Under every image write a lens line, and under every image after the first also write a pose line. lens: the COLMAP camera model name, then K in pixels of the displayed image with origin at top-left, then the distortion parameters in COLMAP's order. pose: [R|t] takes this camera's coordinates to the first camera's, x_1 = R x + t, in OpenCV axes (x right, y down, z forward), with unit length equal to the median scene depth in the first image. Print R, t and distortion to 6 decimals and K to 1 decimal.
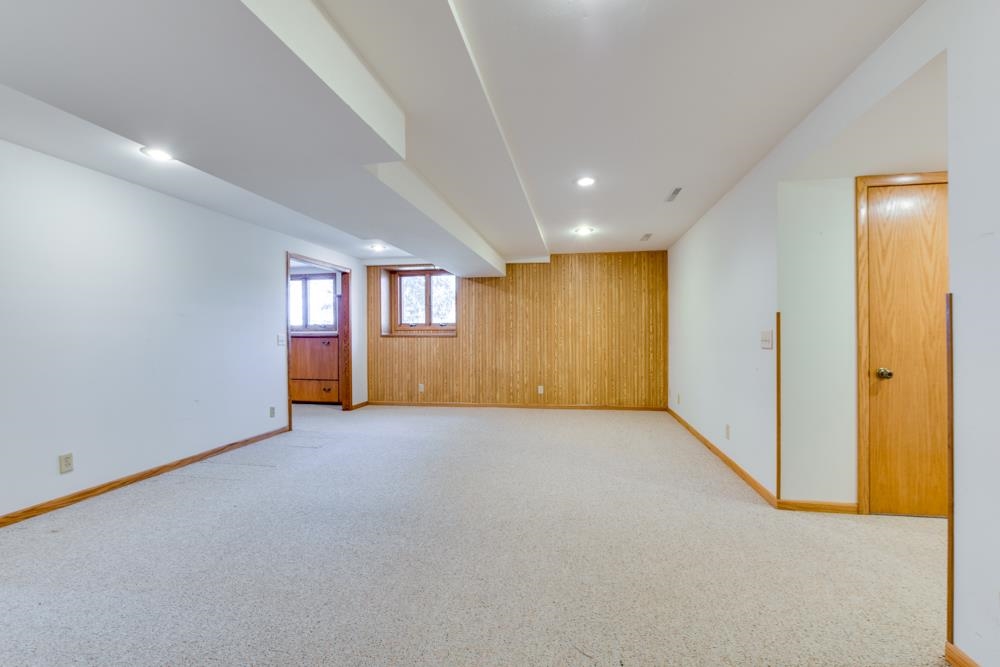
lens RADIAL K [[445.7, 0, 491.4], [0, 445.7, 334.9], [0, 0, 1]] dist [-0.022213, 0.003218]
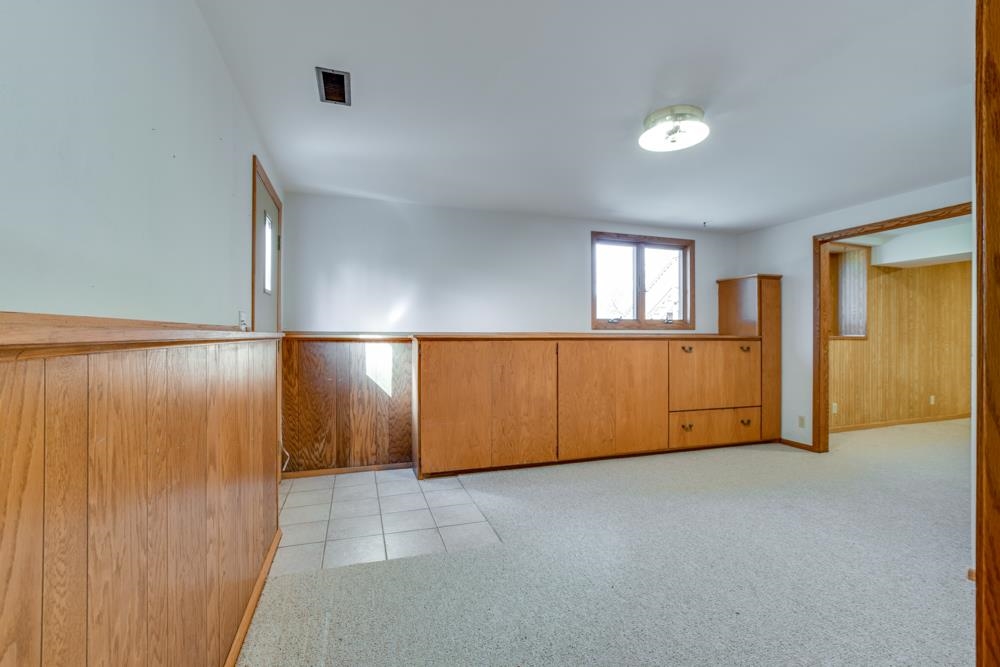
lens RADIAL K [[445.7, 0, 504.6], [0, 445.7, 337.4], [0, 0, 1]] dist [-0.022213, 0.003218]
pose [[0.871018, 0.006392, 0.491209, -1.022822], [-0.005525, 0.999980, -0.003215, 0.006464], [-0.491220, 0.000086, 0.871036, 0.644197]]
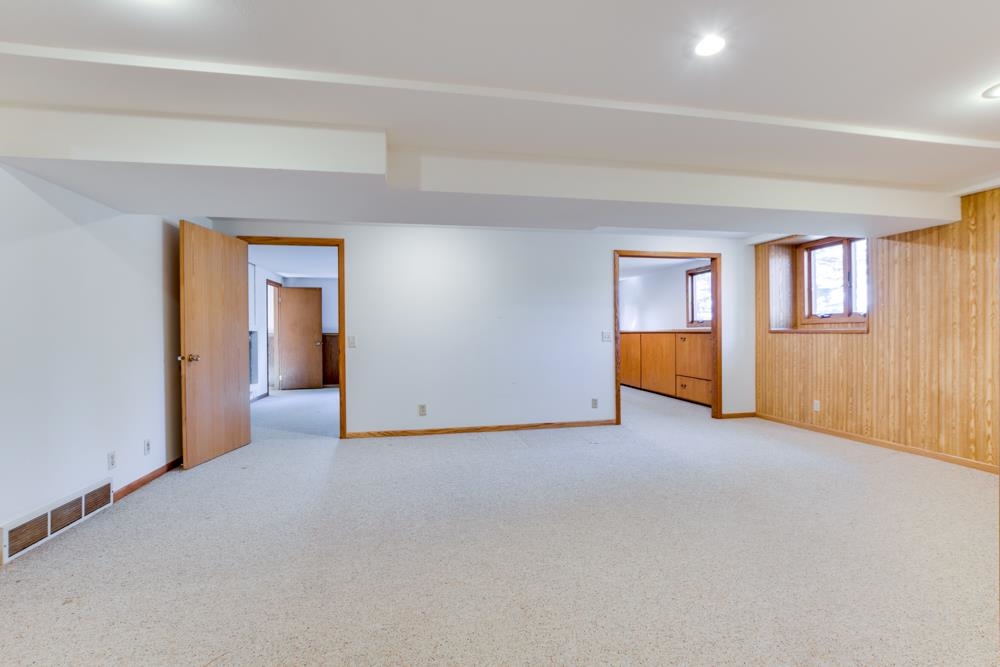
lens RADIAL K [[445.7, 0, 502.4], [0, 445.7, 335.7], [0, 0, 1]] dist [-0.022213, 0.003218]
pose [[0.367744, 0.007627, -0.929896, 0.313764], [0.006590, 0.999920, 0.010807, -0.002399], [0.929904, -0.010102, 0.367665, 0.290296]]
